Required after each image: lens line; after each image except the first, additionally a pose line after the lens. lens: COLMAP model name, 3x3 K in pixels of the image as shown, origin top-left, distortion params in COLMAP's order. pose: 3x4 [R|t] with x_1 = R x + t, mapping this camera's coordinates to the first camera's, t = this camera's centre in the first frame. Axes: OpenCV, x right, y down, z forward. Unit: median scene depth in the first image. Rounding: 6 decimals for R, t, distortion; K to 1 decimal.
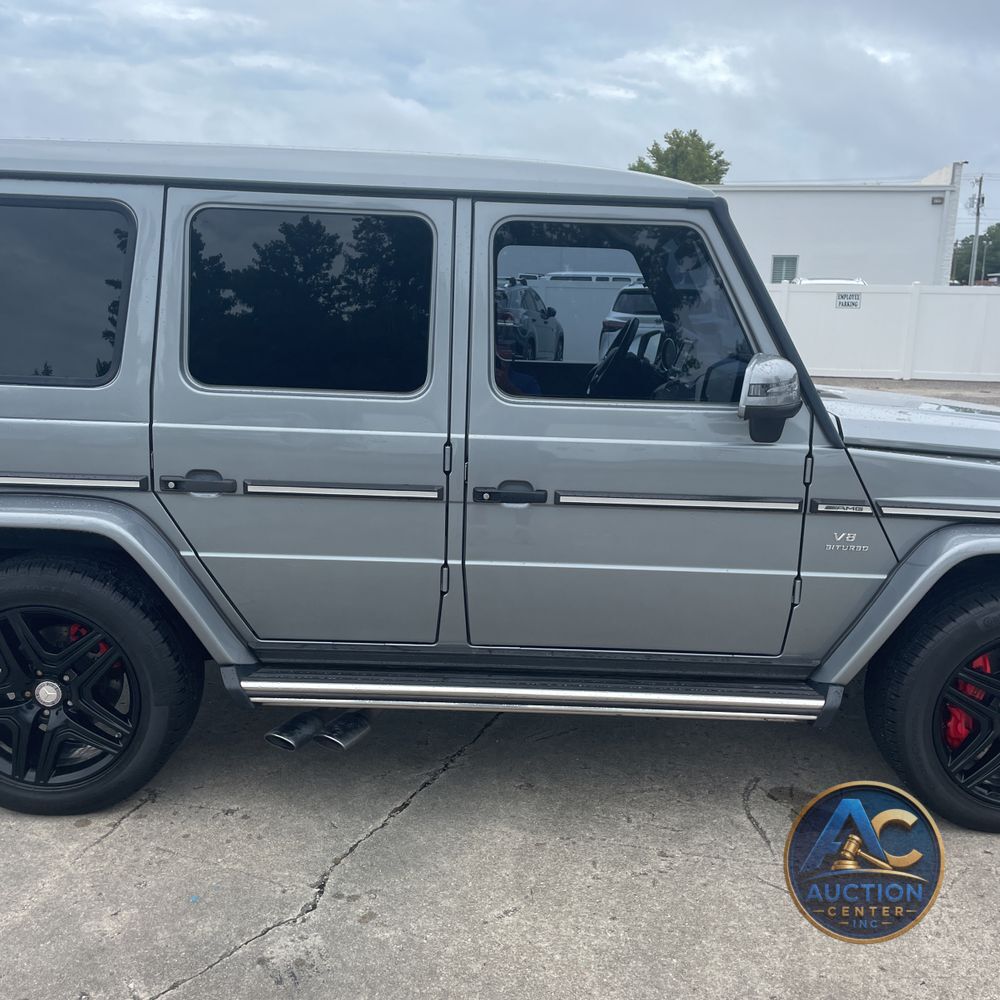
lens RADIAL K [[1010.5, 0, 510.1], [0, 1010.5, 488.8], [0, 0, 1]] dist [0.105590, -0.183201]
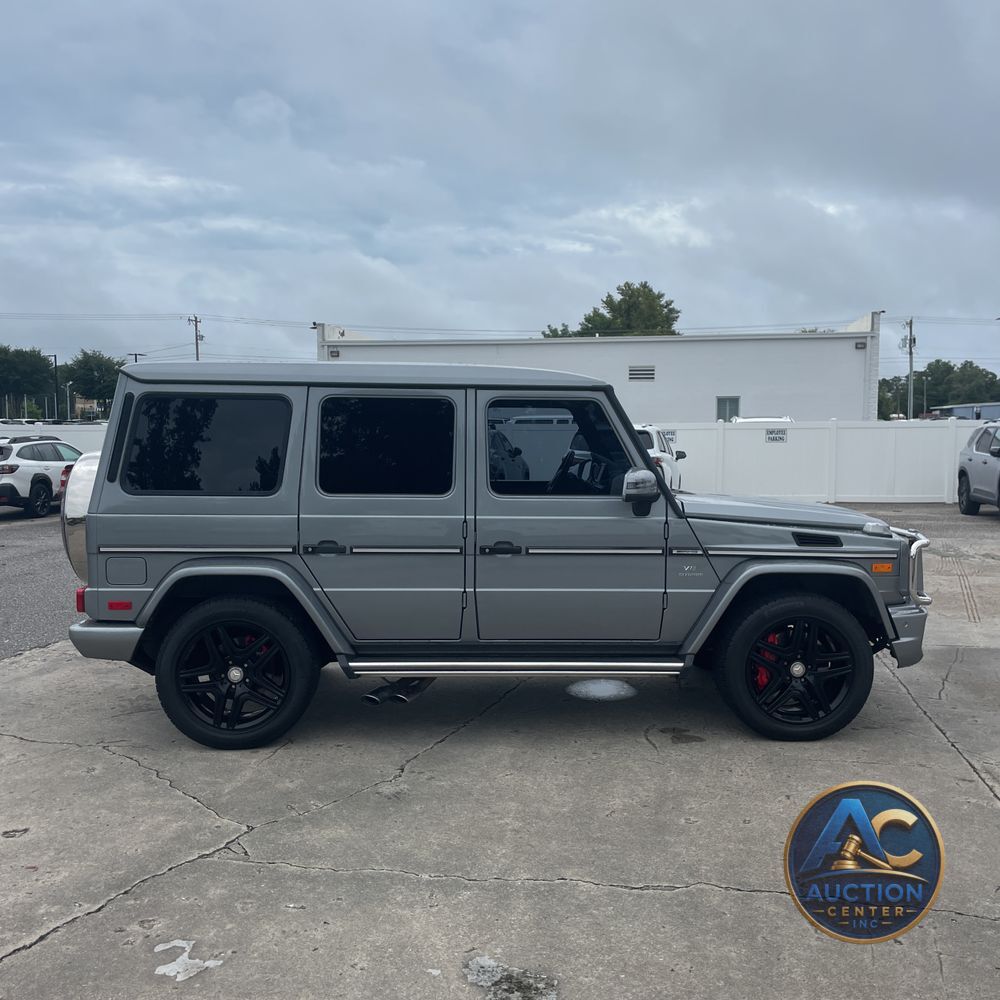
lens RADIAL K [[1010.5, 0, 510.1], [0, 1010.5, 488.8], [0, 0, 1]] dist [0.105590, -0.183201]
pose [[0.999101, -0.027784, 0.032005, -0.036379], [0.031904, 0.990141, -0.136393, 0.140035], [-0.027900, 0.137292, 0.990138, -0.754920]]
